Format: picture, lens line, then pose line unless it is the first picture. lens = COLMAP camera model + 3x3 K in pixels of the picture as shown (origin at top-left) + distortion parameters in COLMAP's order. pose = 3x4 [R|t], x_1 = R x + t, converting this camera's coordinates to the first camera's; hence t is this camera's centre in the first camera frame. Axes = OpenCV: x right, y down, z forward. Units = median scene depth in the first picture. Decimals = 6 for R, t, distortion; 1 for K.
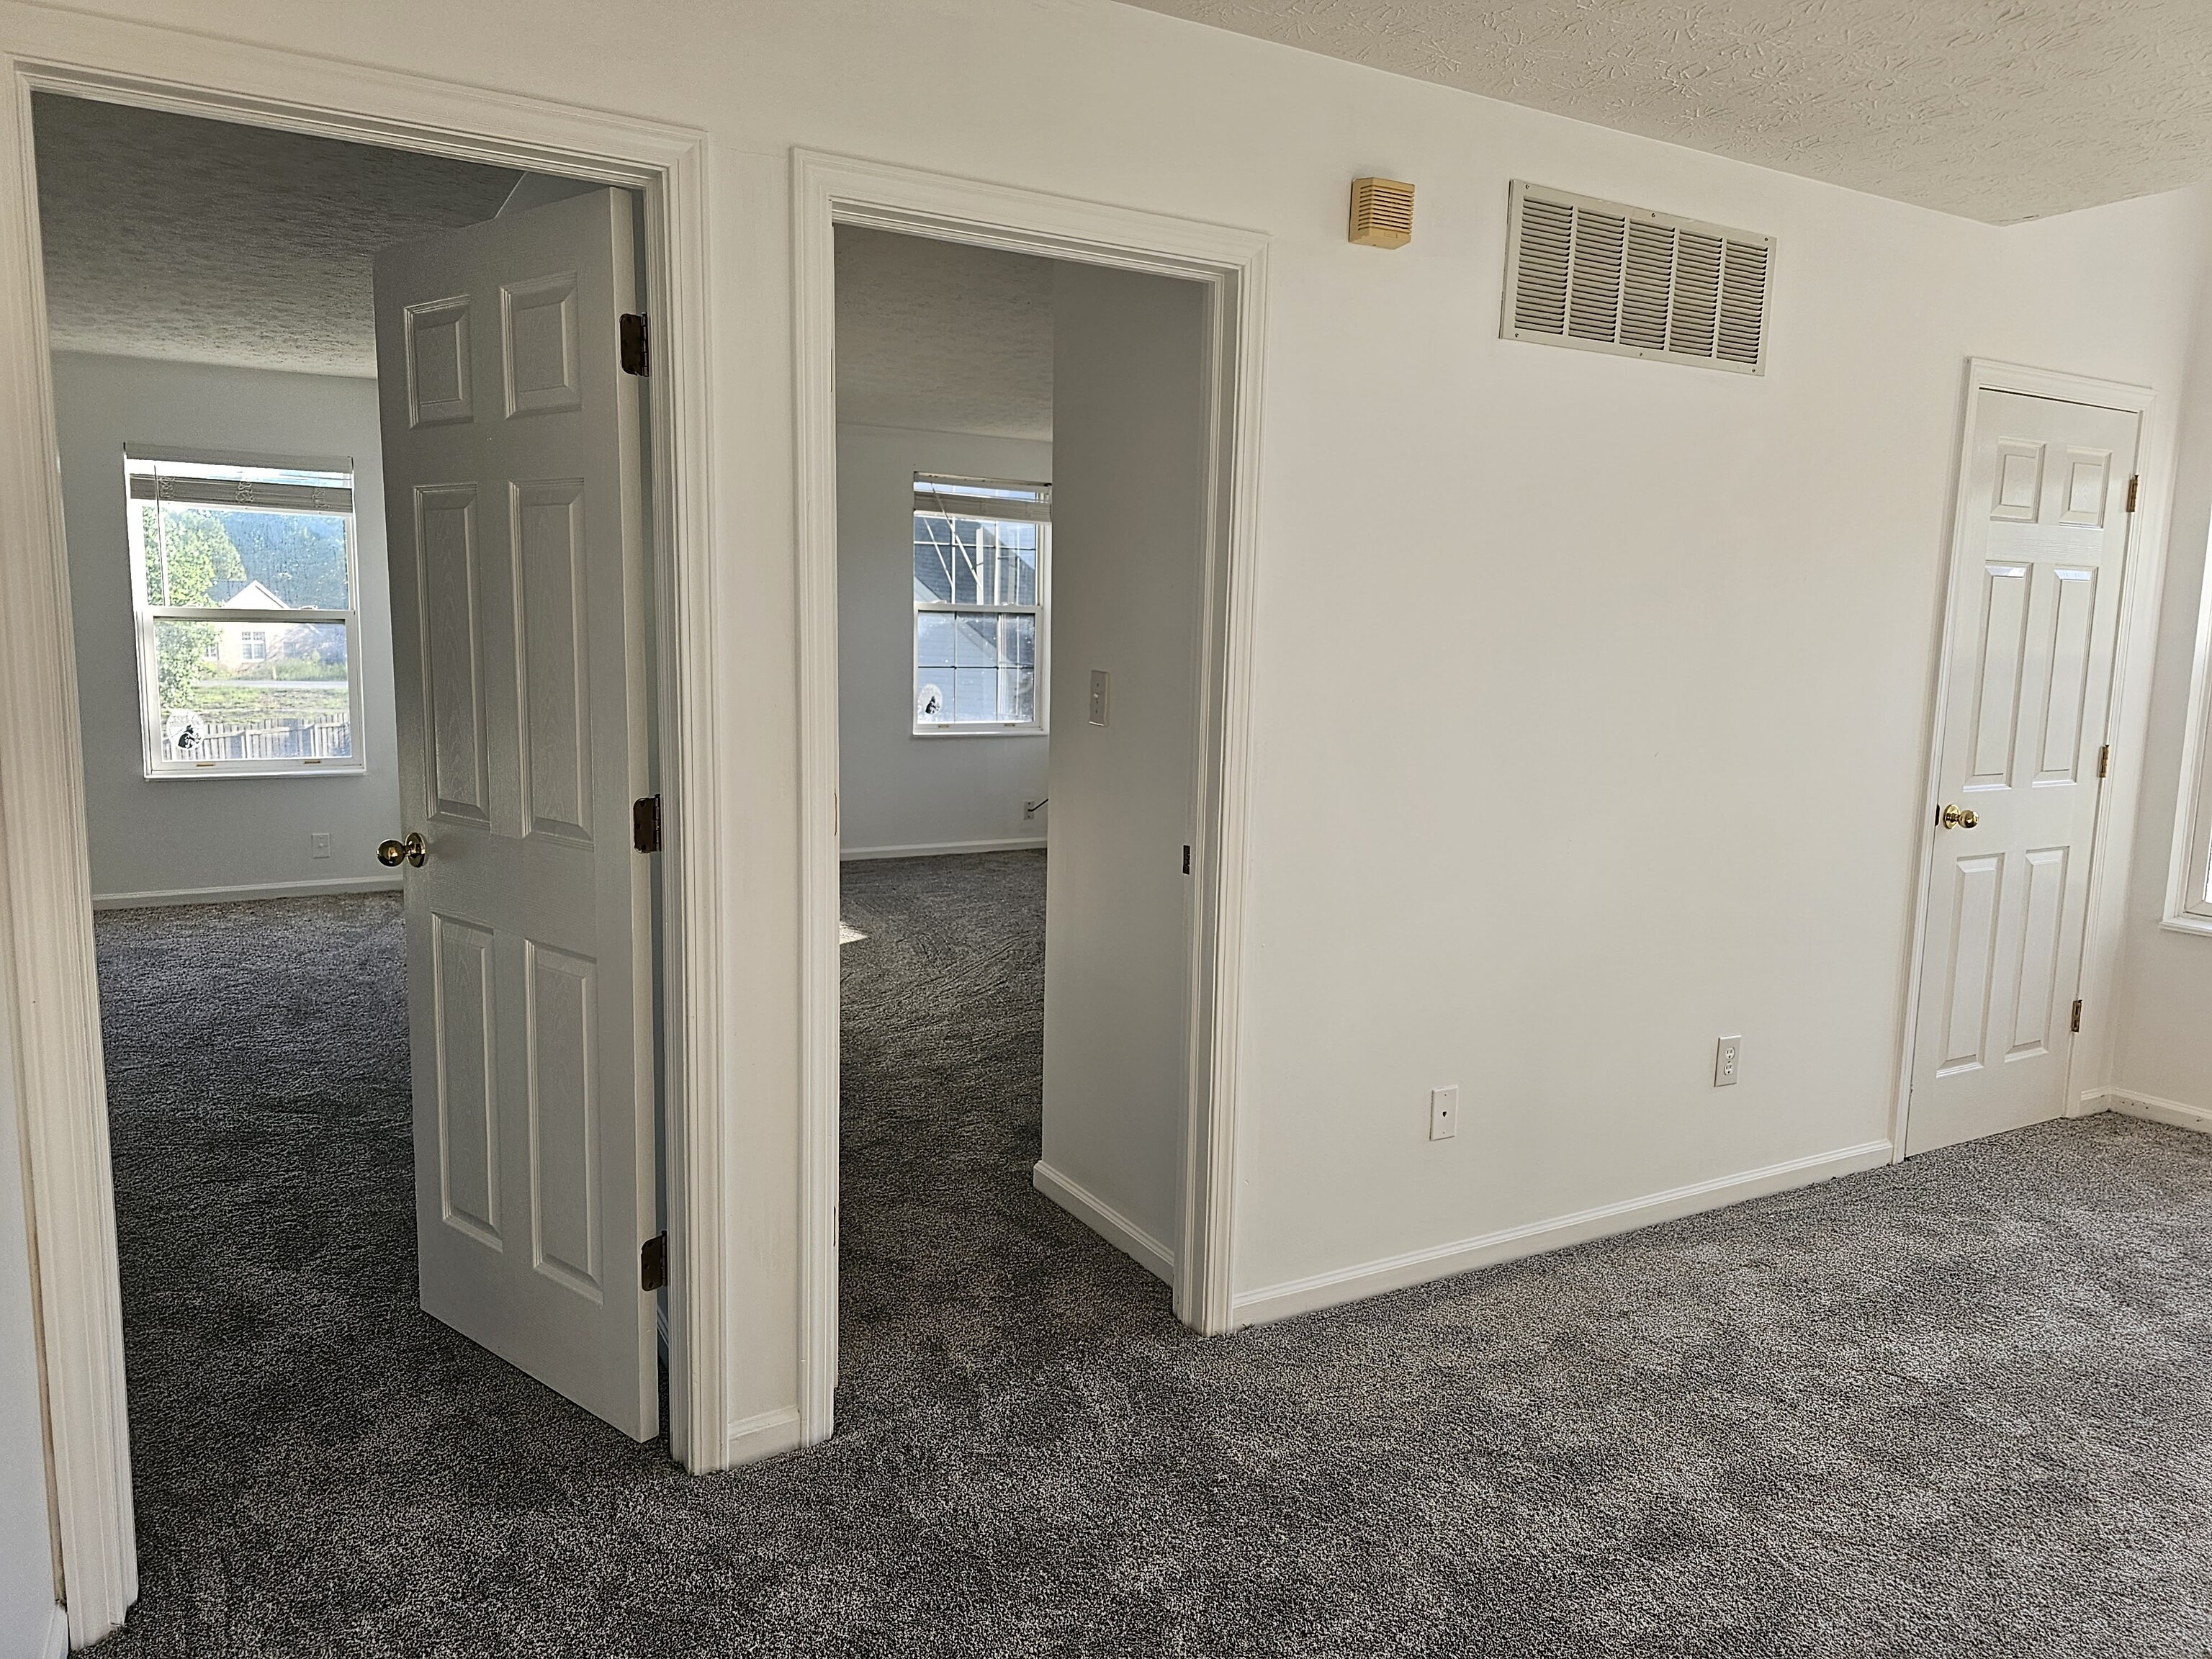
lens RADIAL K [[1456.1, 0, 1112.2], [0, 1456.1, 816.1], [0, 0, 1]] dist [0.057542, -0.051028]
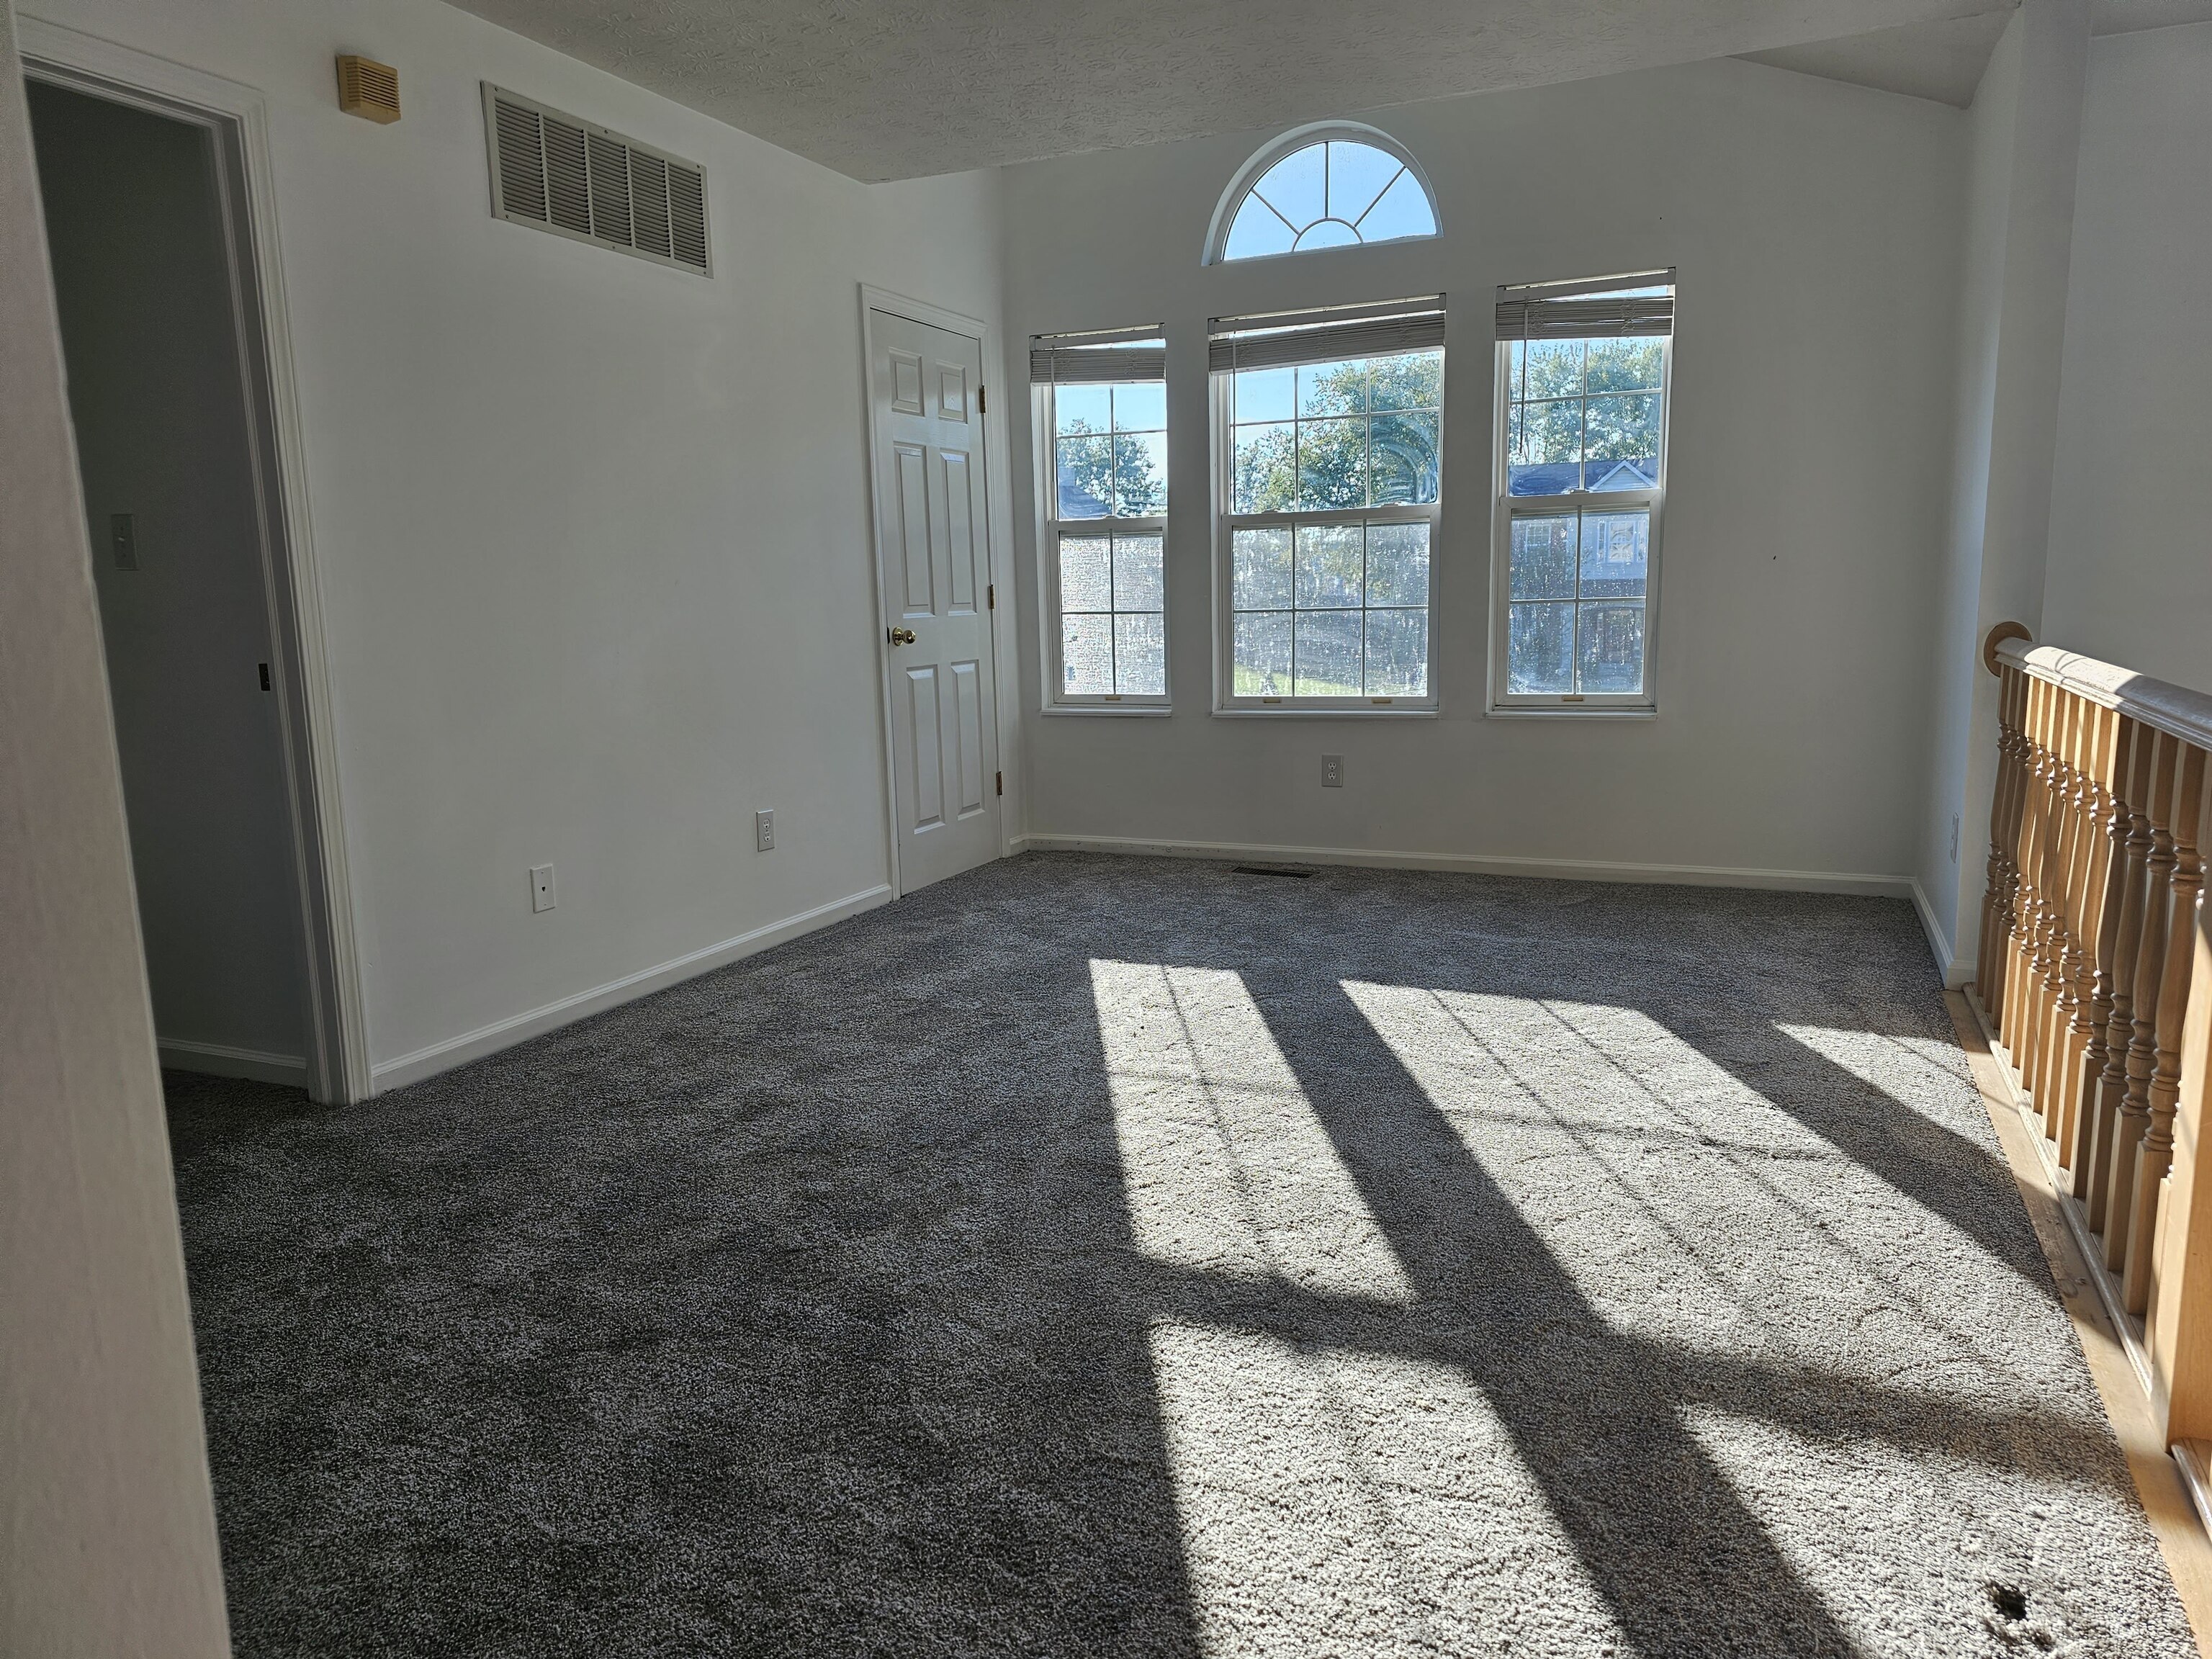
lens RADIAL K [[1456.1, 0, 1112.2], [0, 1456.1, 816.1], [0, 0, 1]] dist [0.057542, -0.051028]
pose [[0.798247, -0.135697, 0.586846, -0.095637], [0.121346, 0.990546, 0.063987, 0.130133], [-0.589980, 0.020134, 0.807167, -0.230344]]
